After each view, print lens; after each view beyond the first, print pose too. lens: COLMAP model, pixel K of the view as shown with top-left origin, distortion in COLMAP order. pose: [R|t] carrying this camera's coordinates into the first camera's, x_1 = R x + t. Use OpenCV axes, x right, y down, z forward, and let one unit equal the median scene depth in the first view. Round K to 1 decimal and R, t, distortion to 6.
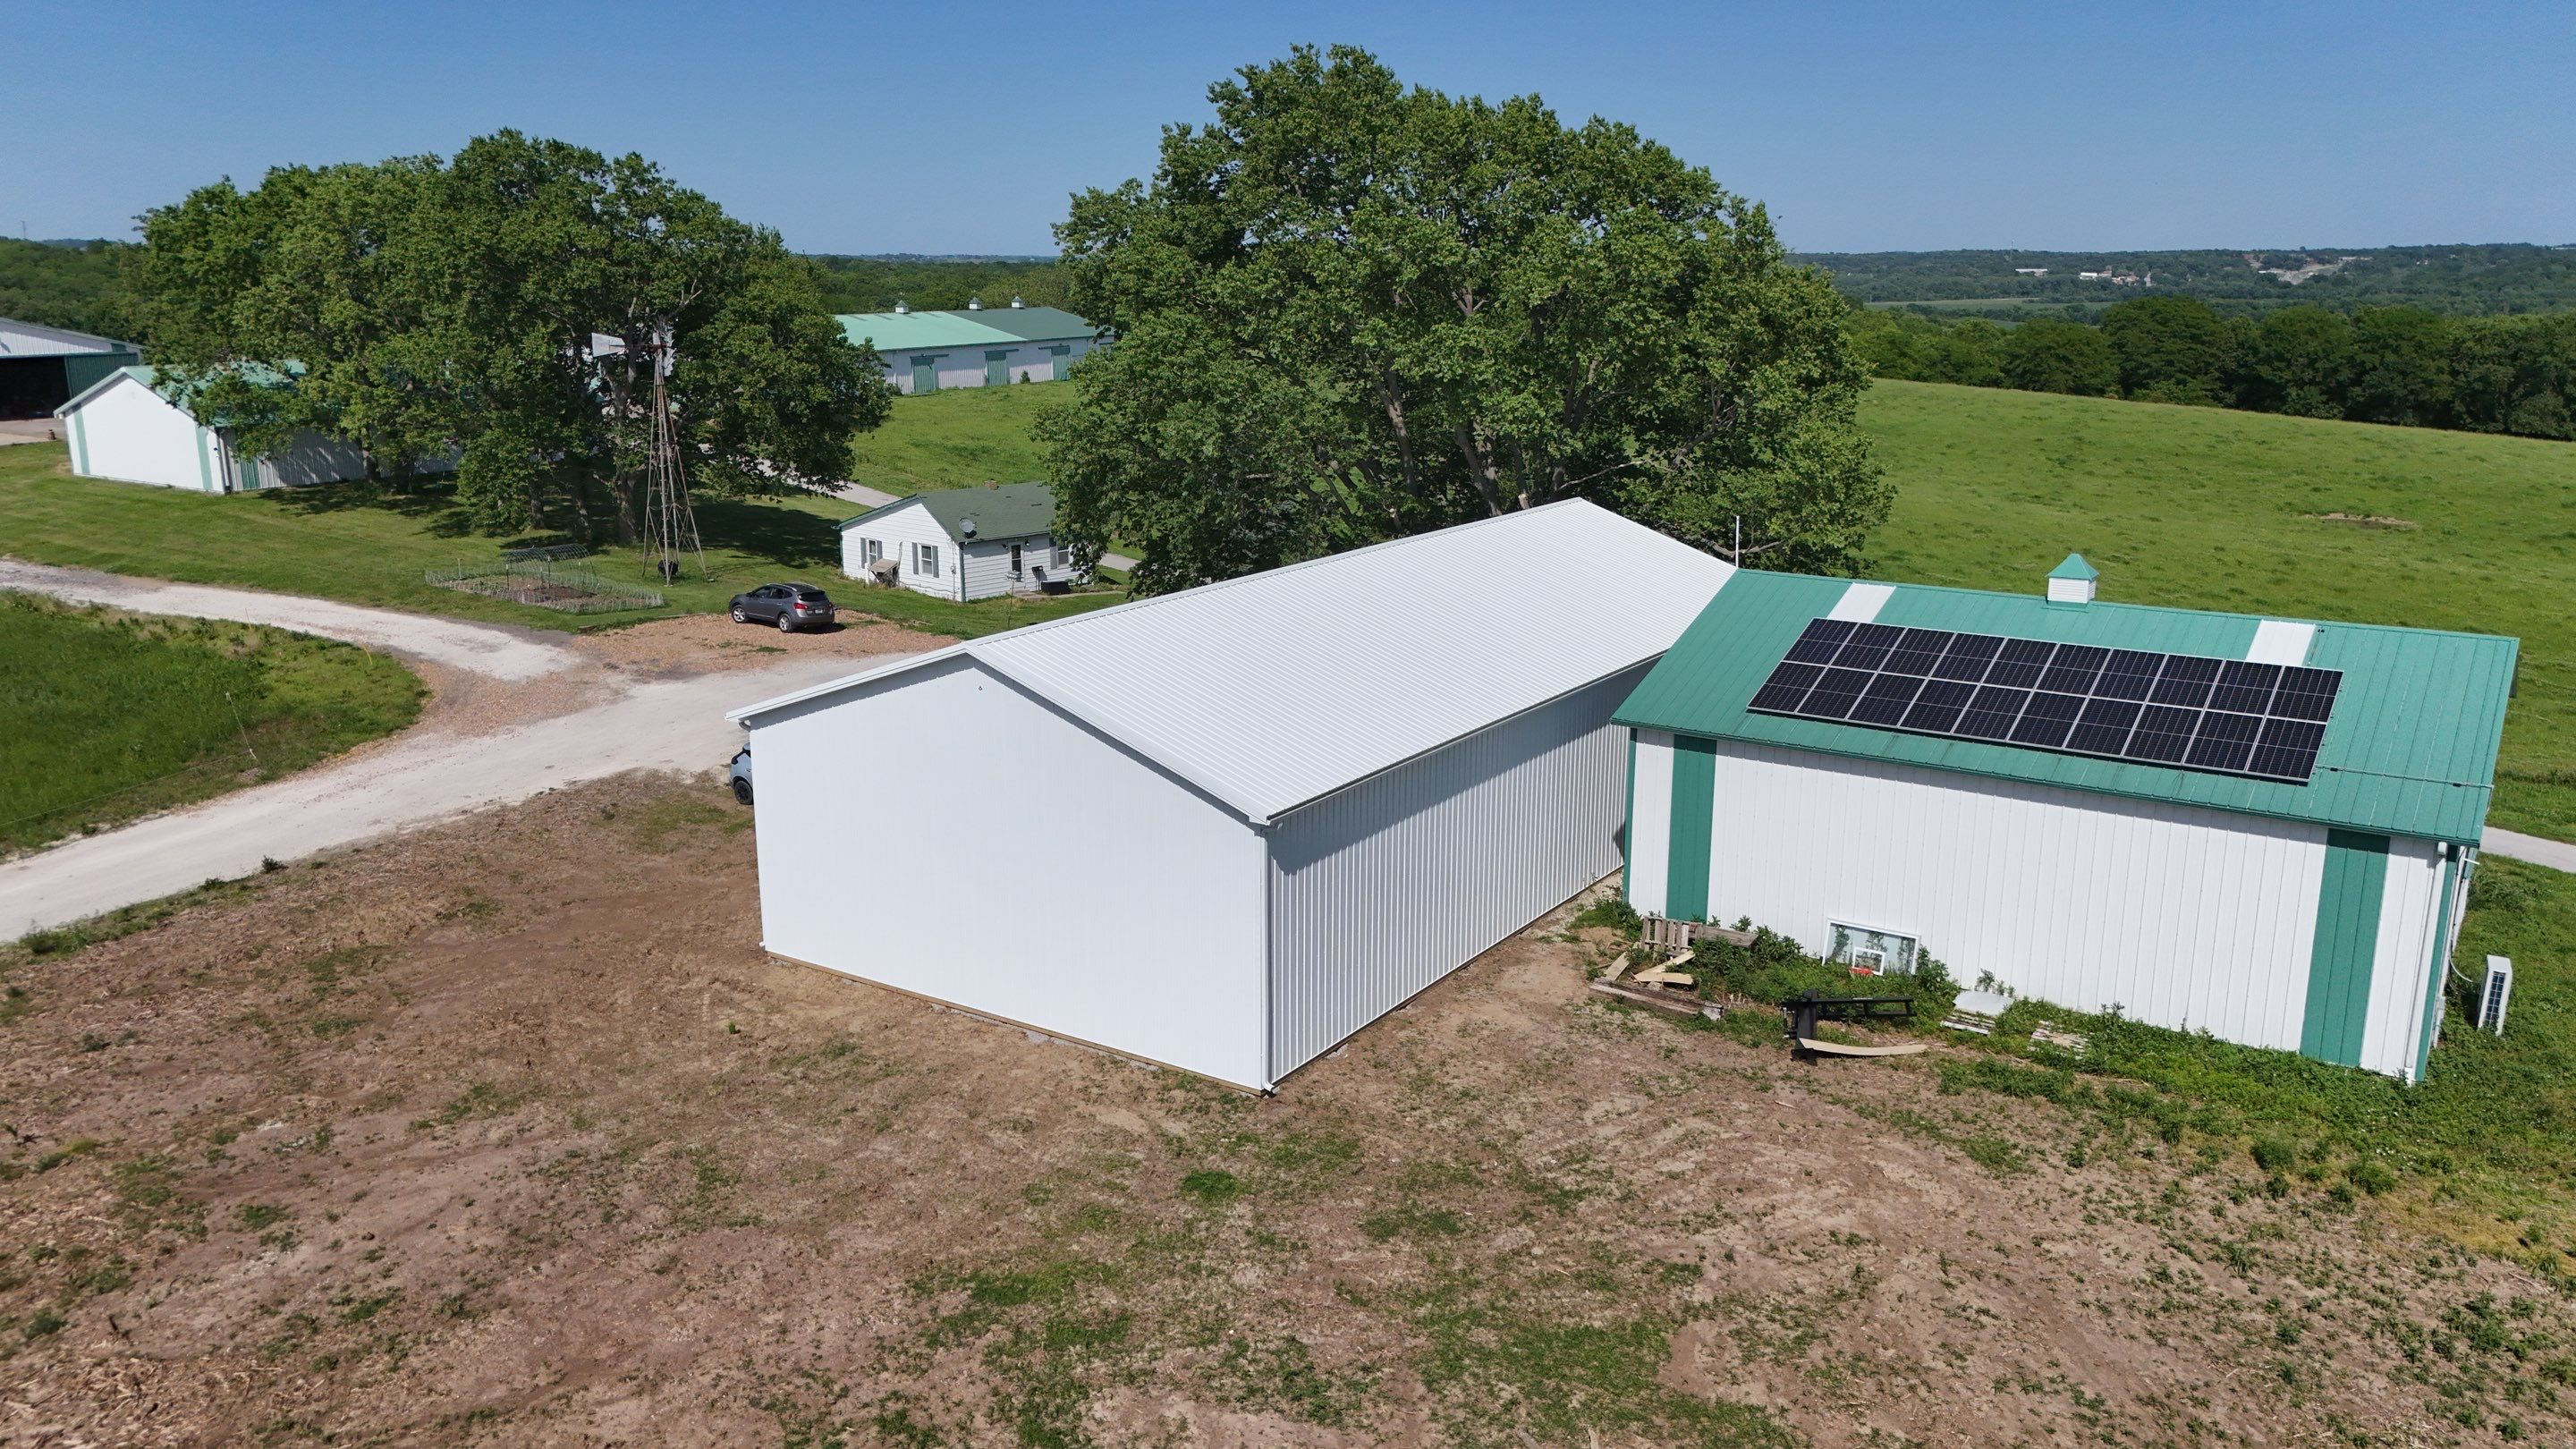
lens RADIAL K [[1904.5, 0, 1288.0], [0, 1904.5, 724.5], [0, 0, 1]] dist [0.068770, -0.068444]
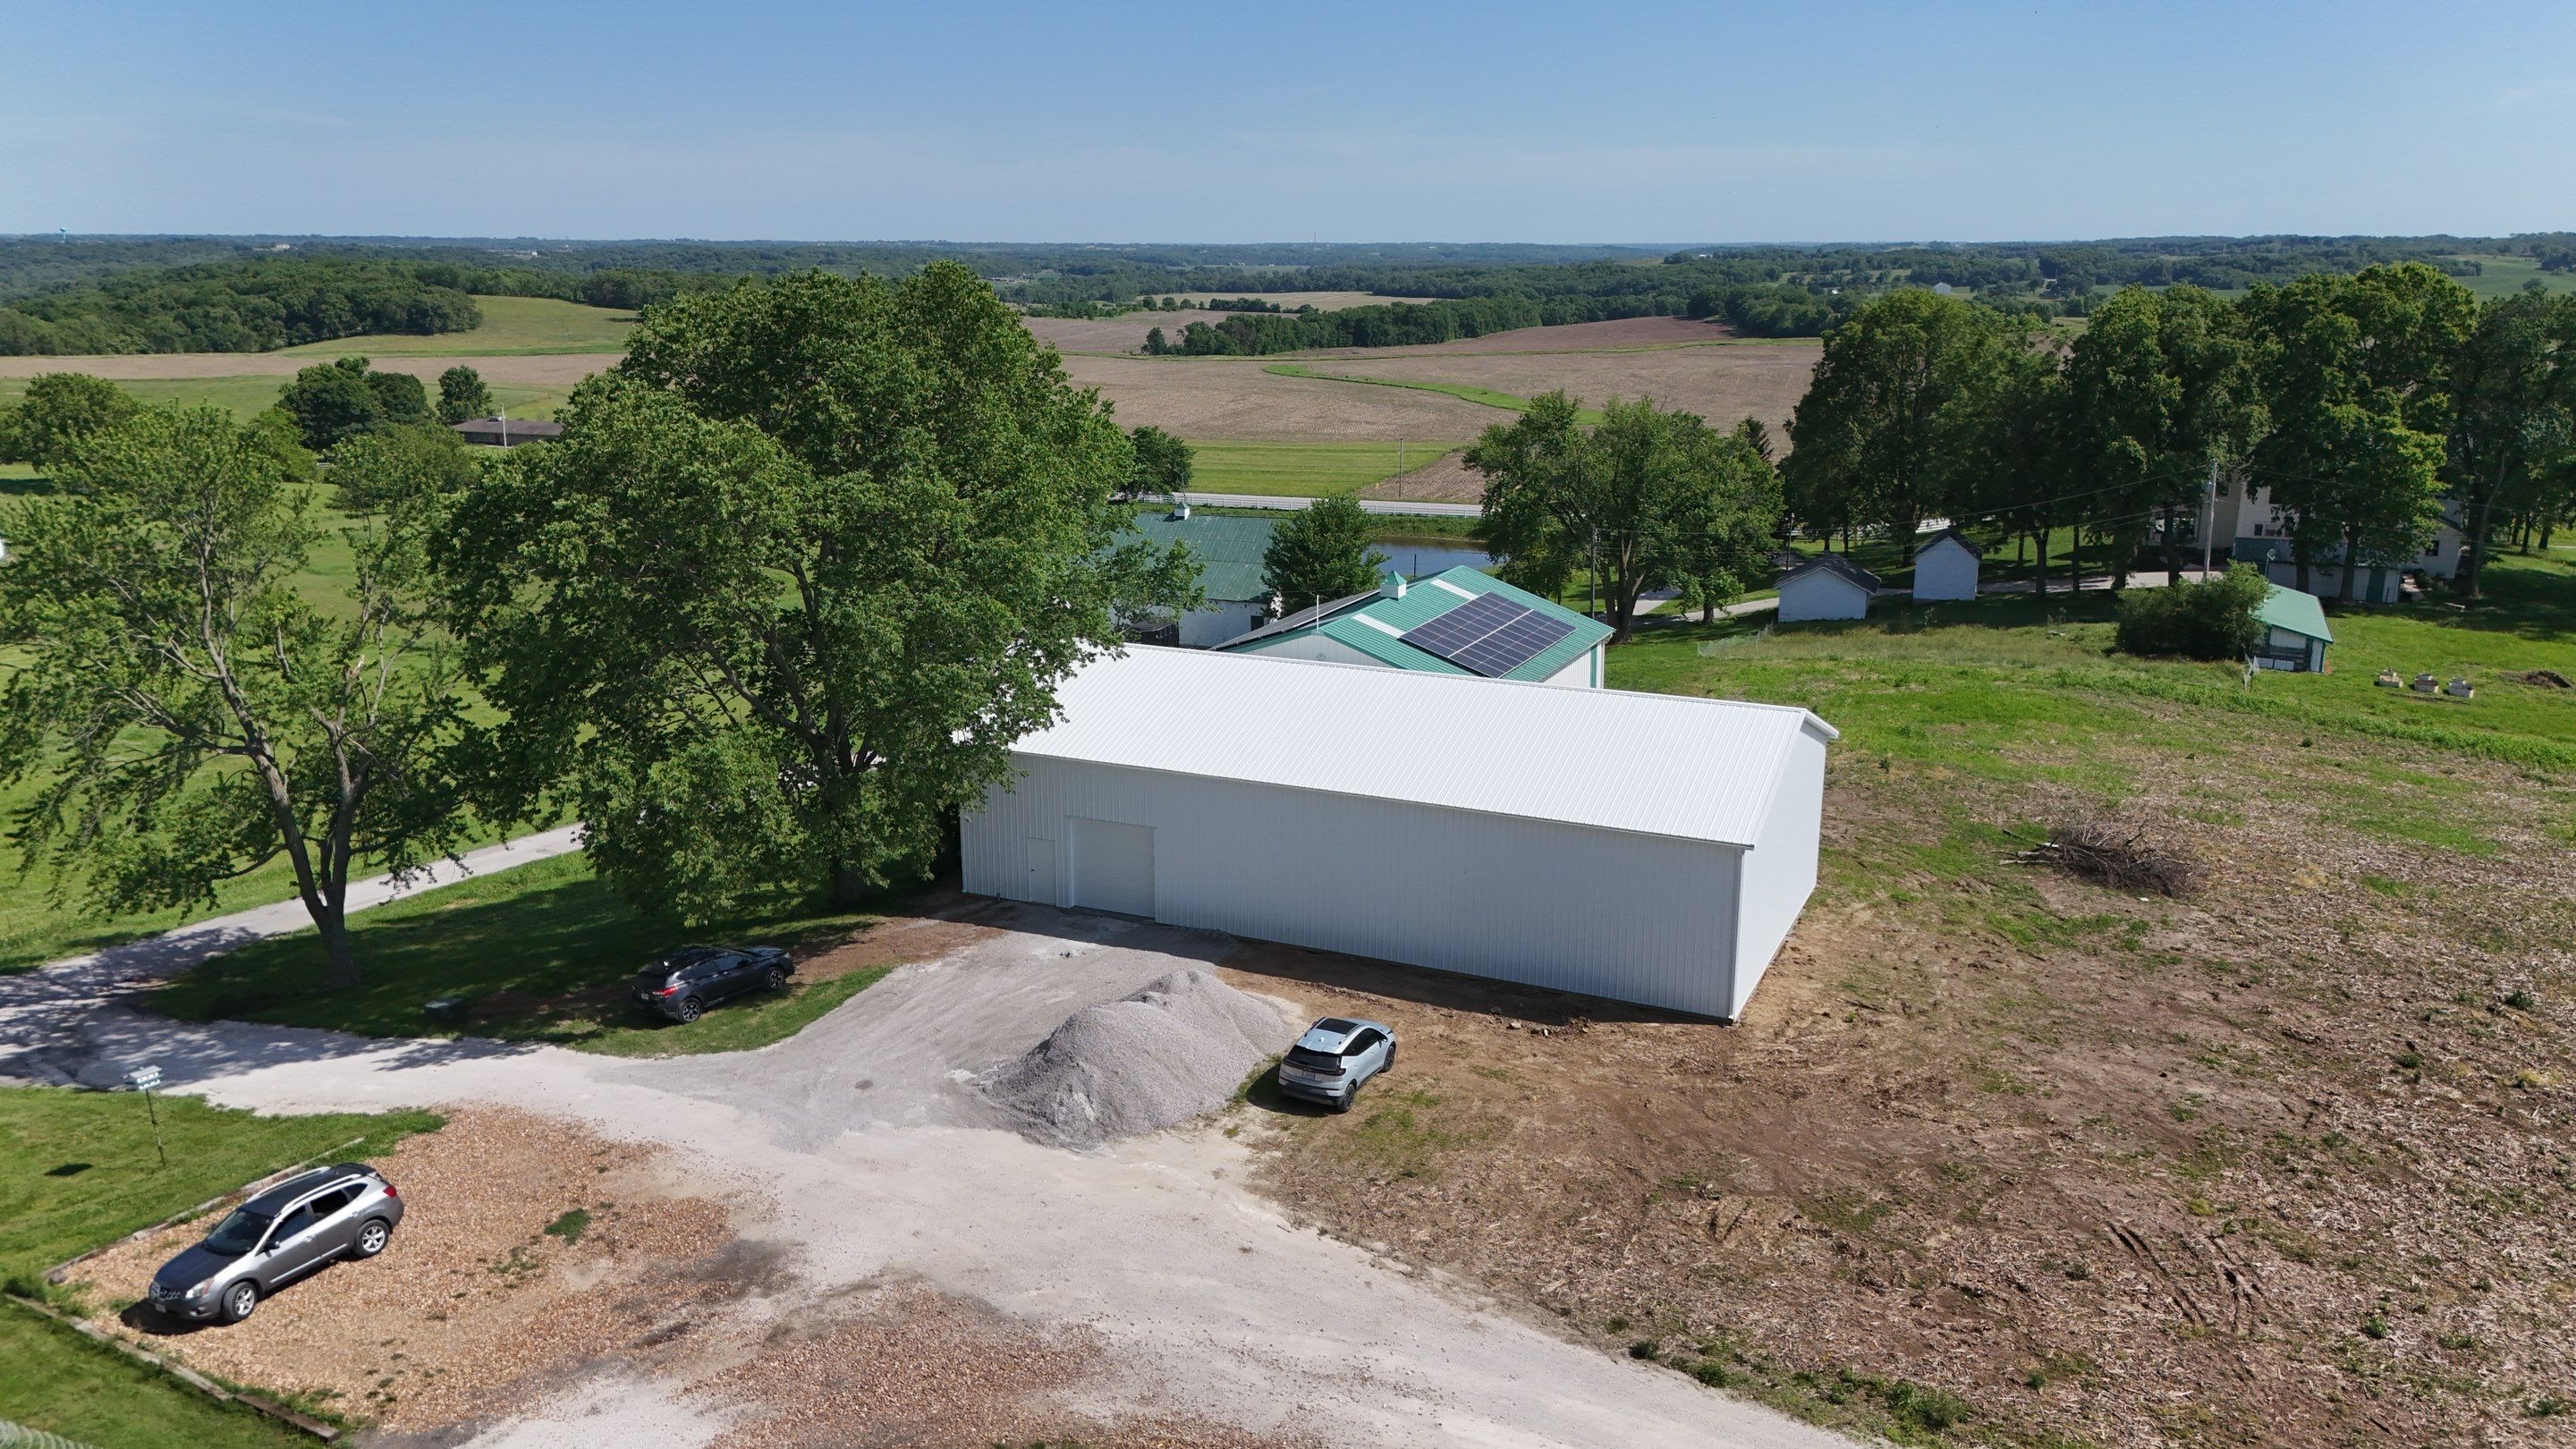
lens RADIAL K [[1904.5, 0, 1288.0], [0, 1904.5, 724.5], [0, 0, 1]] dist [0.068770, -0.068444]
pose [[-0.158266, -0.244425, 0.956665, -1.716909], [0.234056, 0.931976, 0.276838, -0.606084], [-0.959255, 0.267727, -0.090291, 1.633281]]
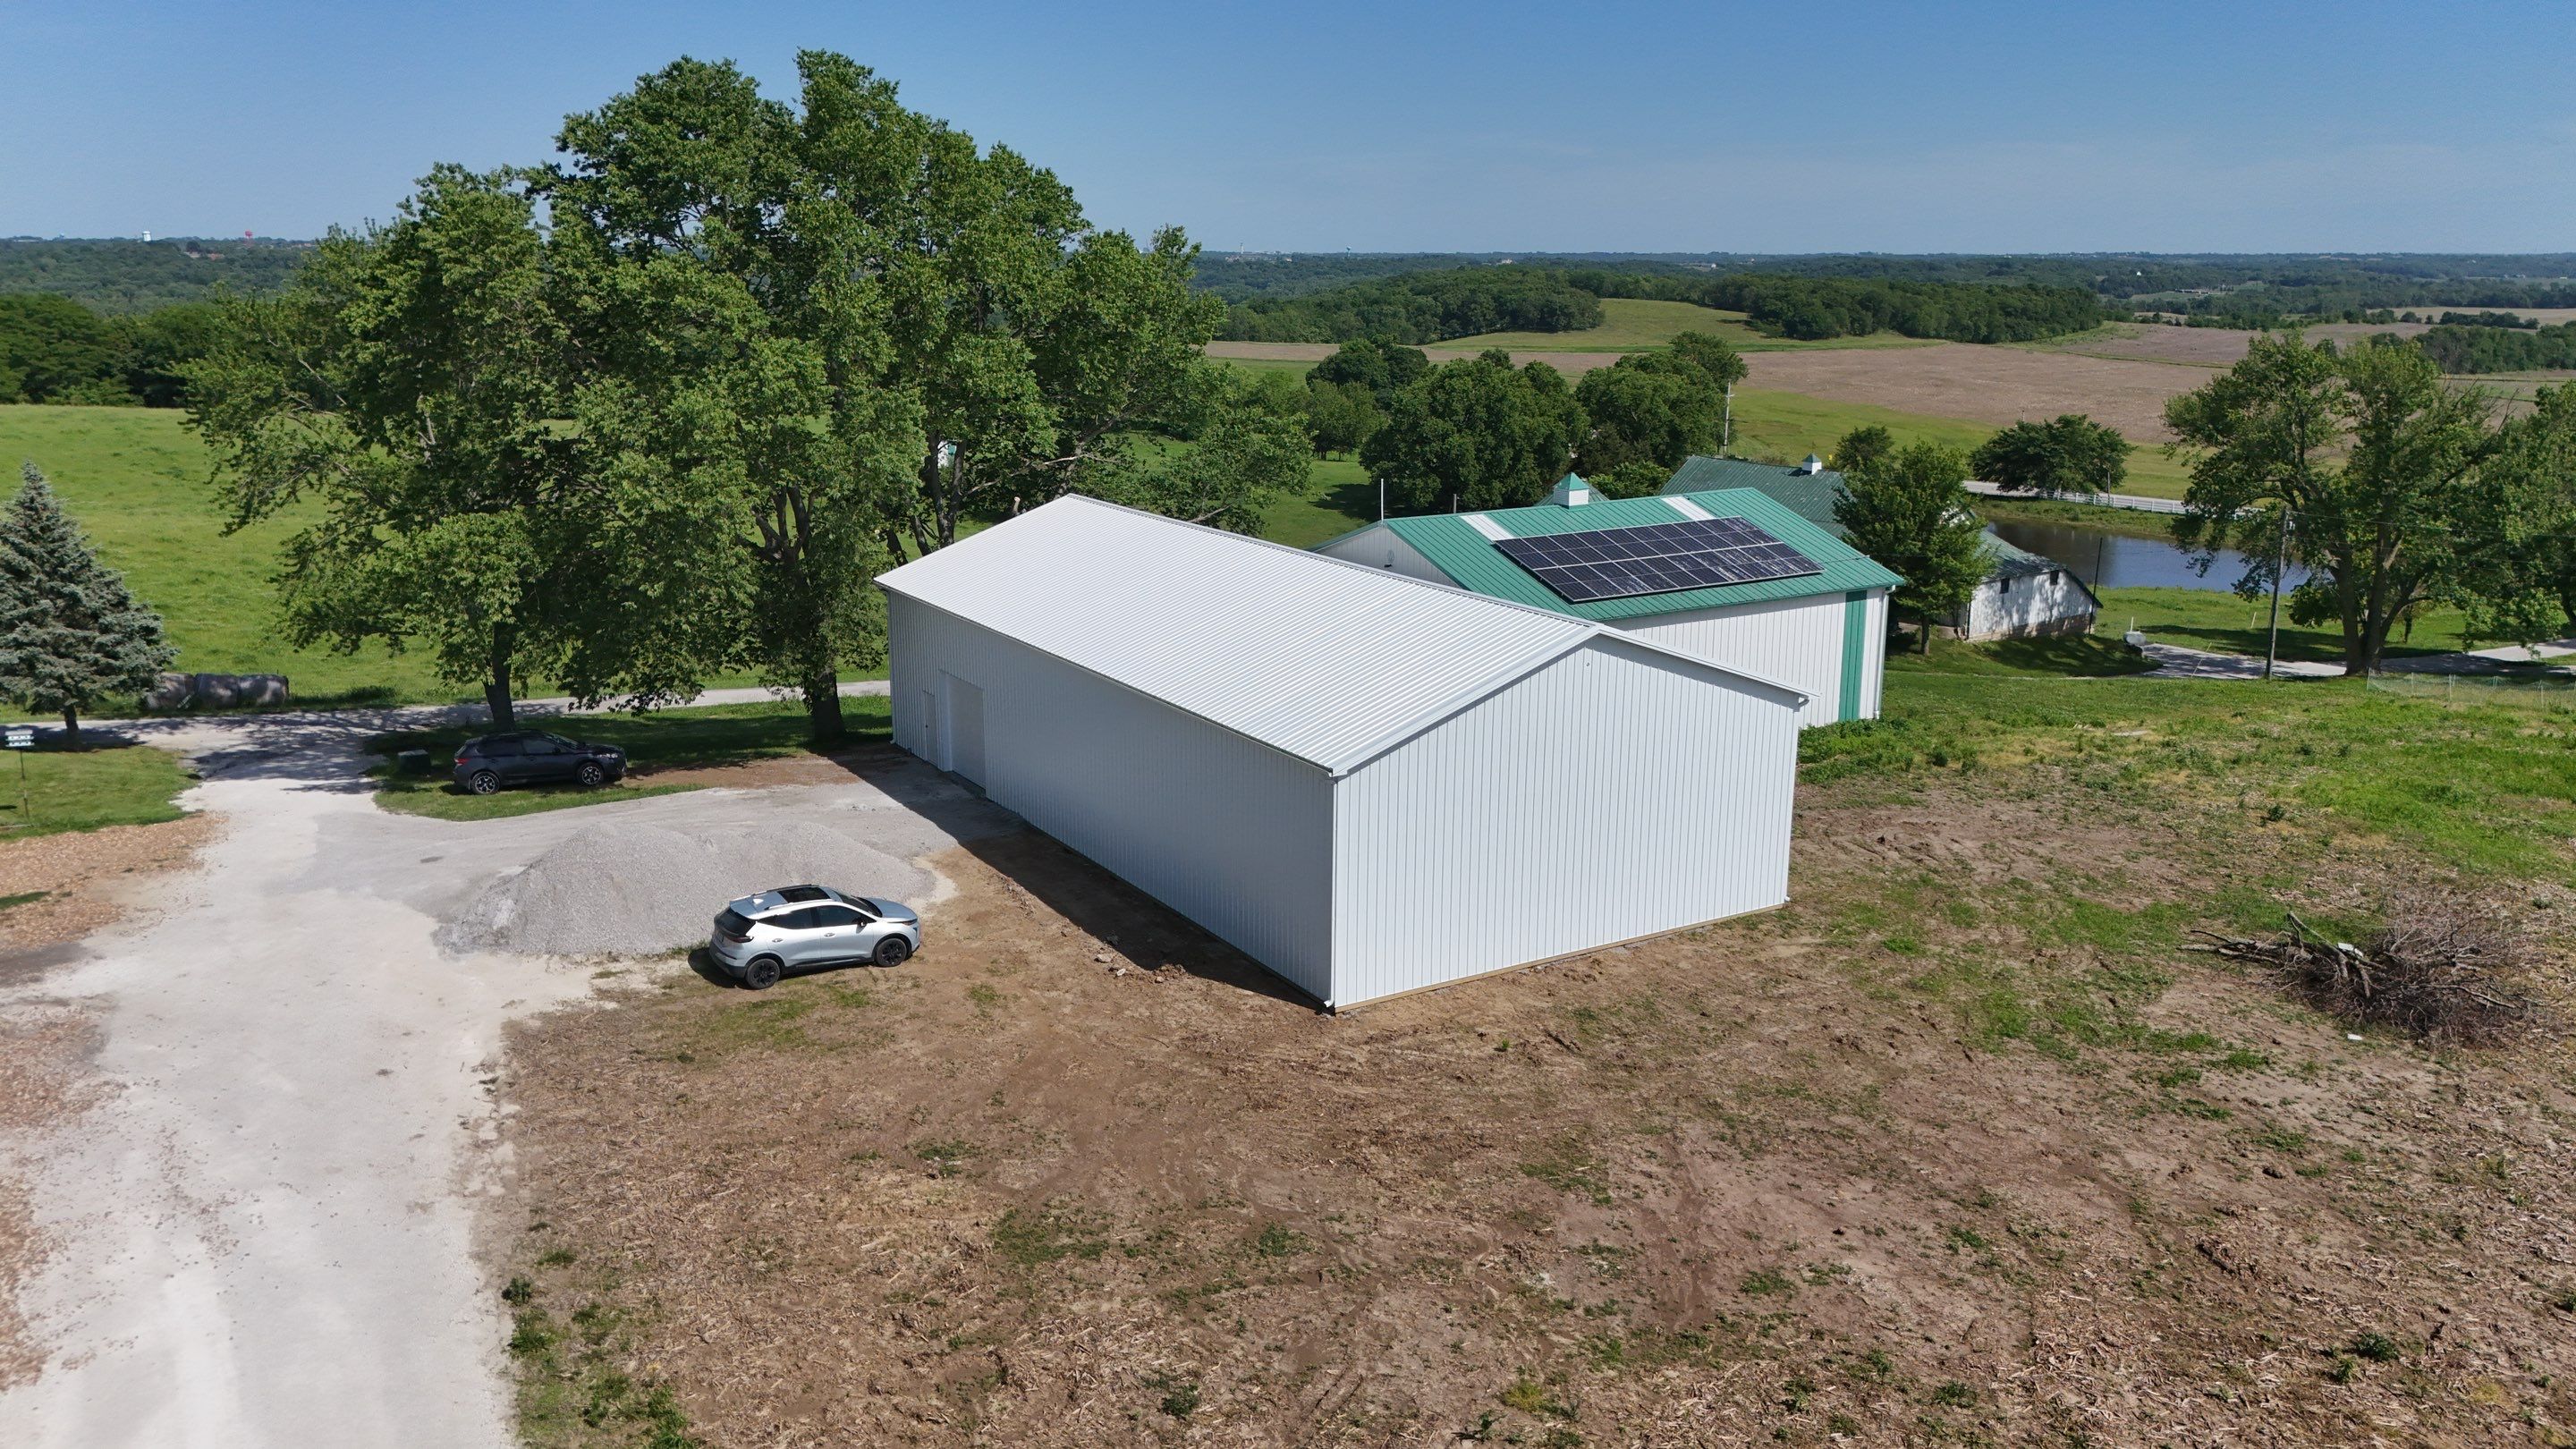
lens RADIAL K [[1904.5, 0, 1288.0], [0, 1904.5, 724.5], [0, 0, 1]] dist [0.068770, -0.068444]
pose [[0.416380, -0.217985, 0.882672, -1.326126], [0.213869, 0.967074, 0.137941, -0.191581], [-0.883679, 0.131340, 0.449290, 0.685693]]
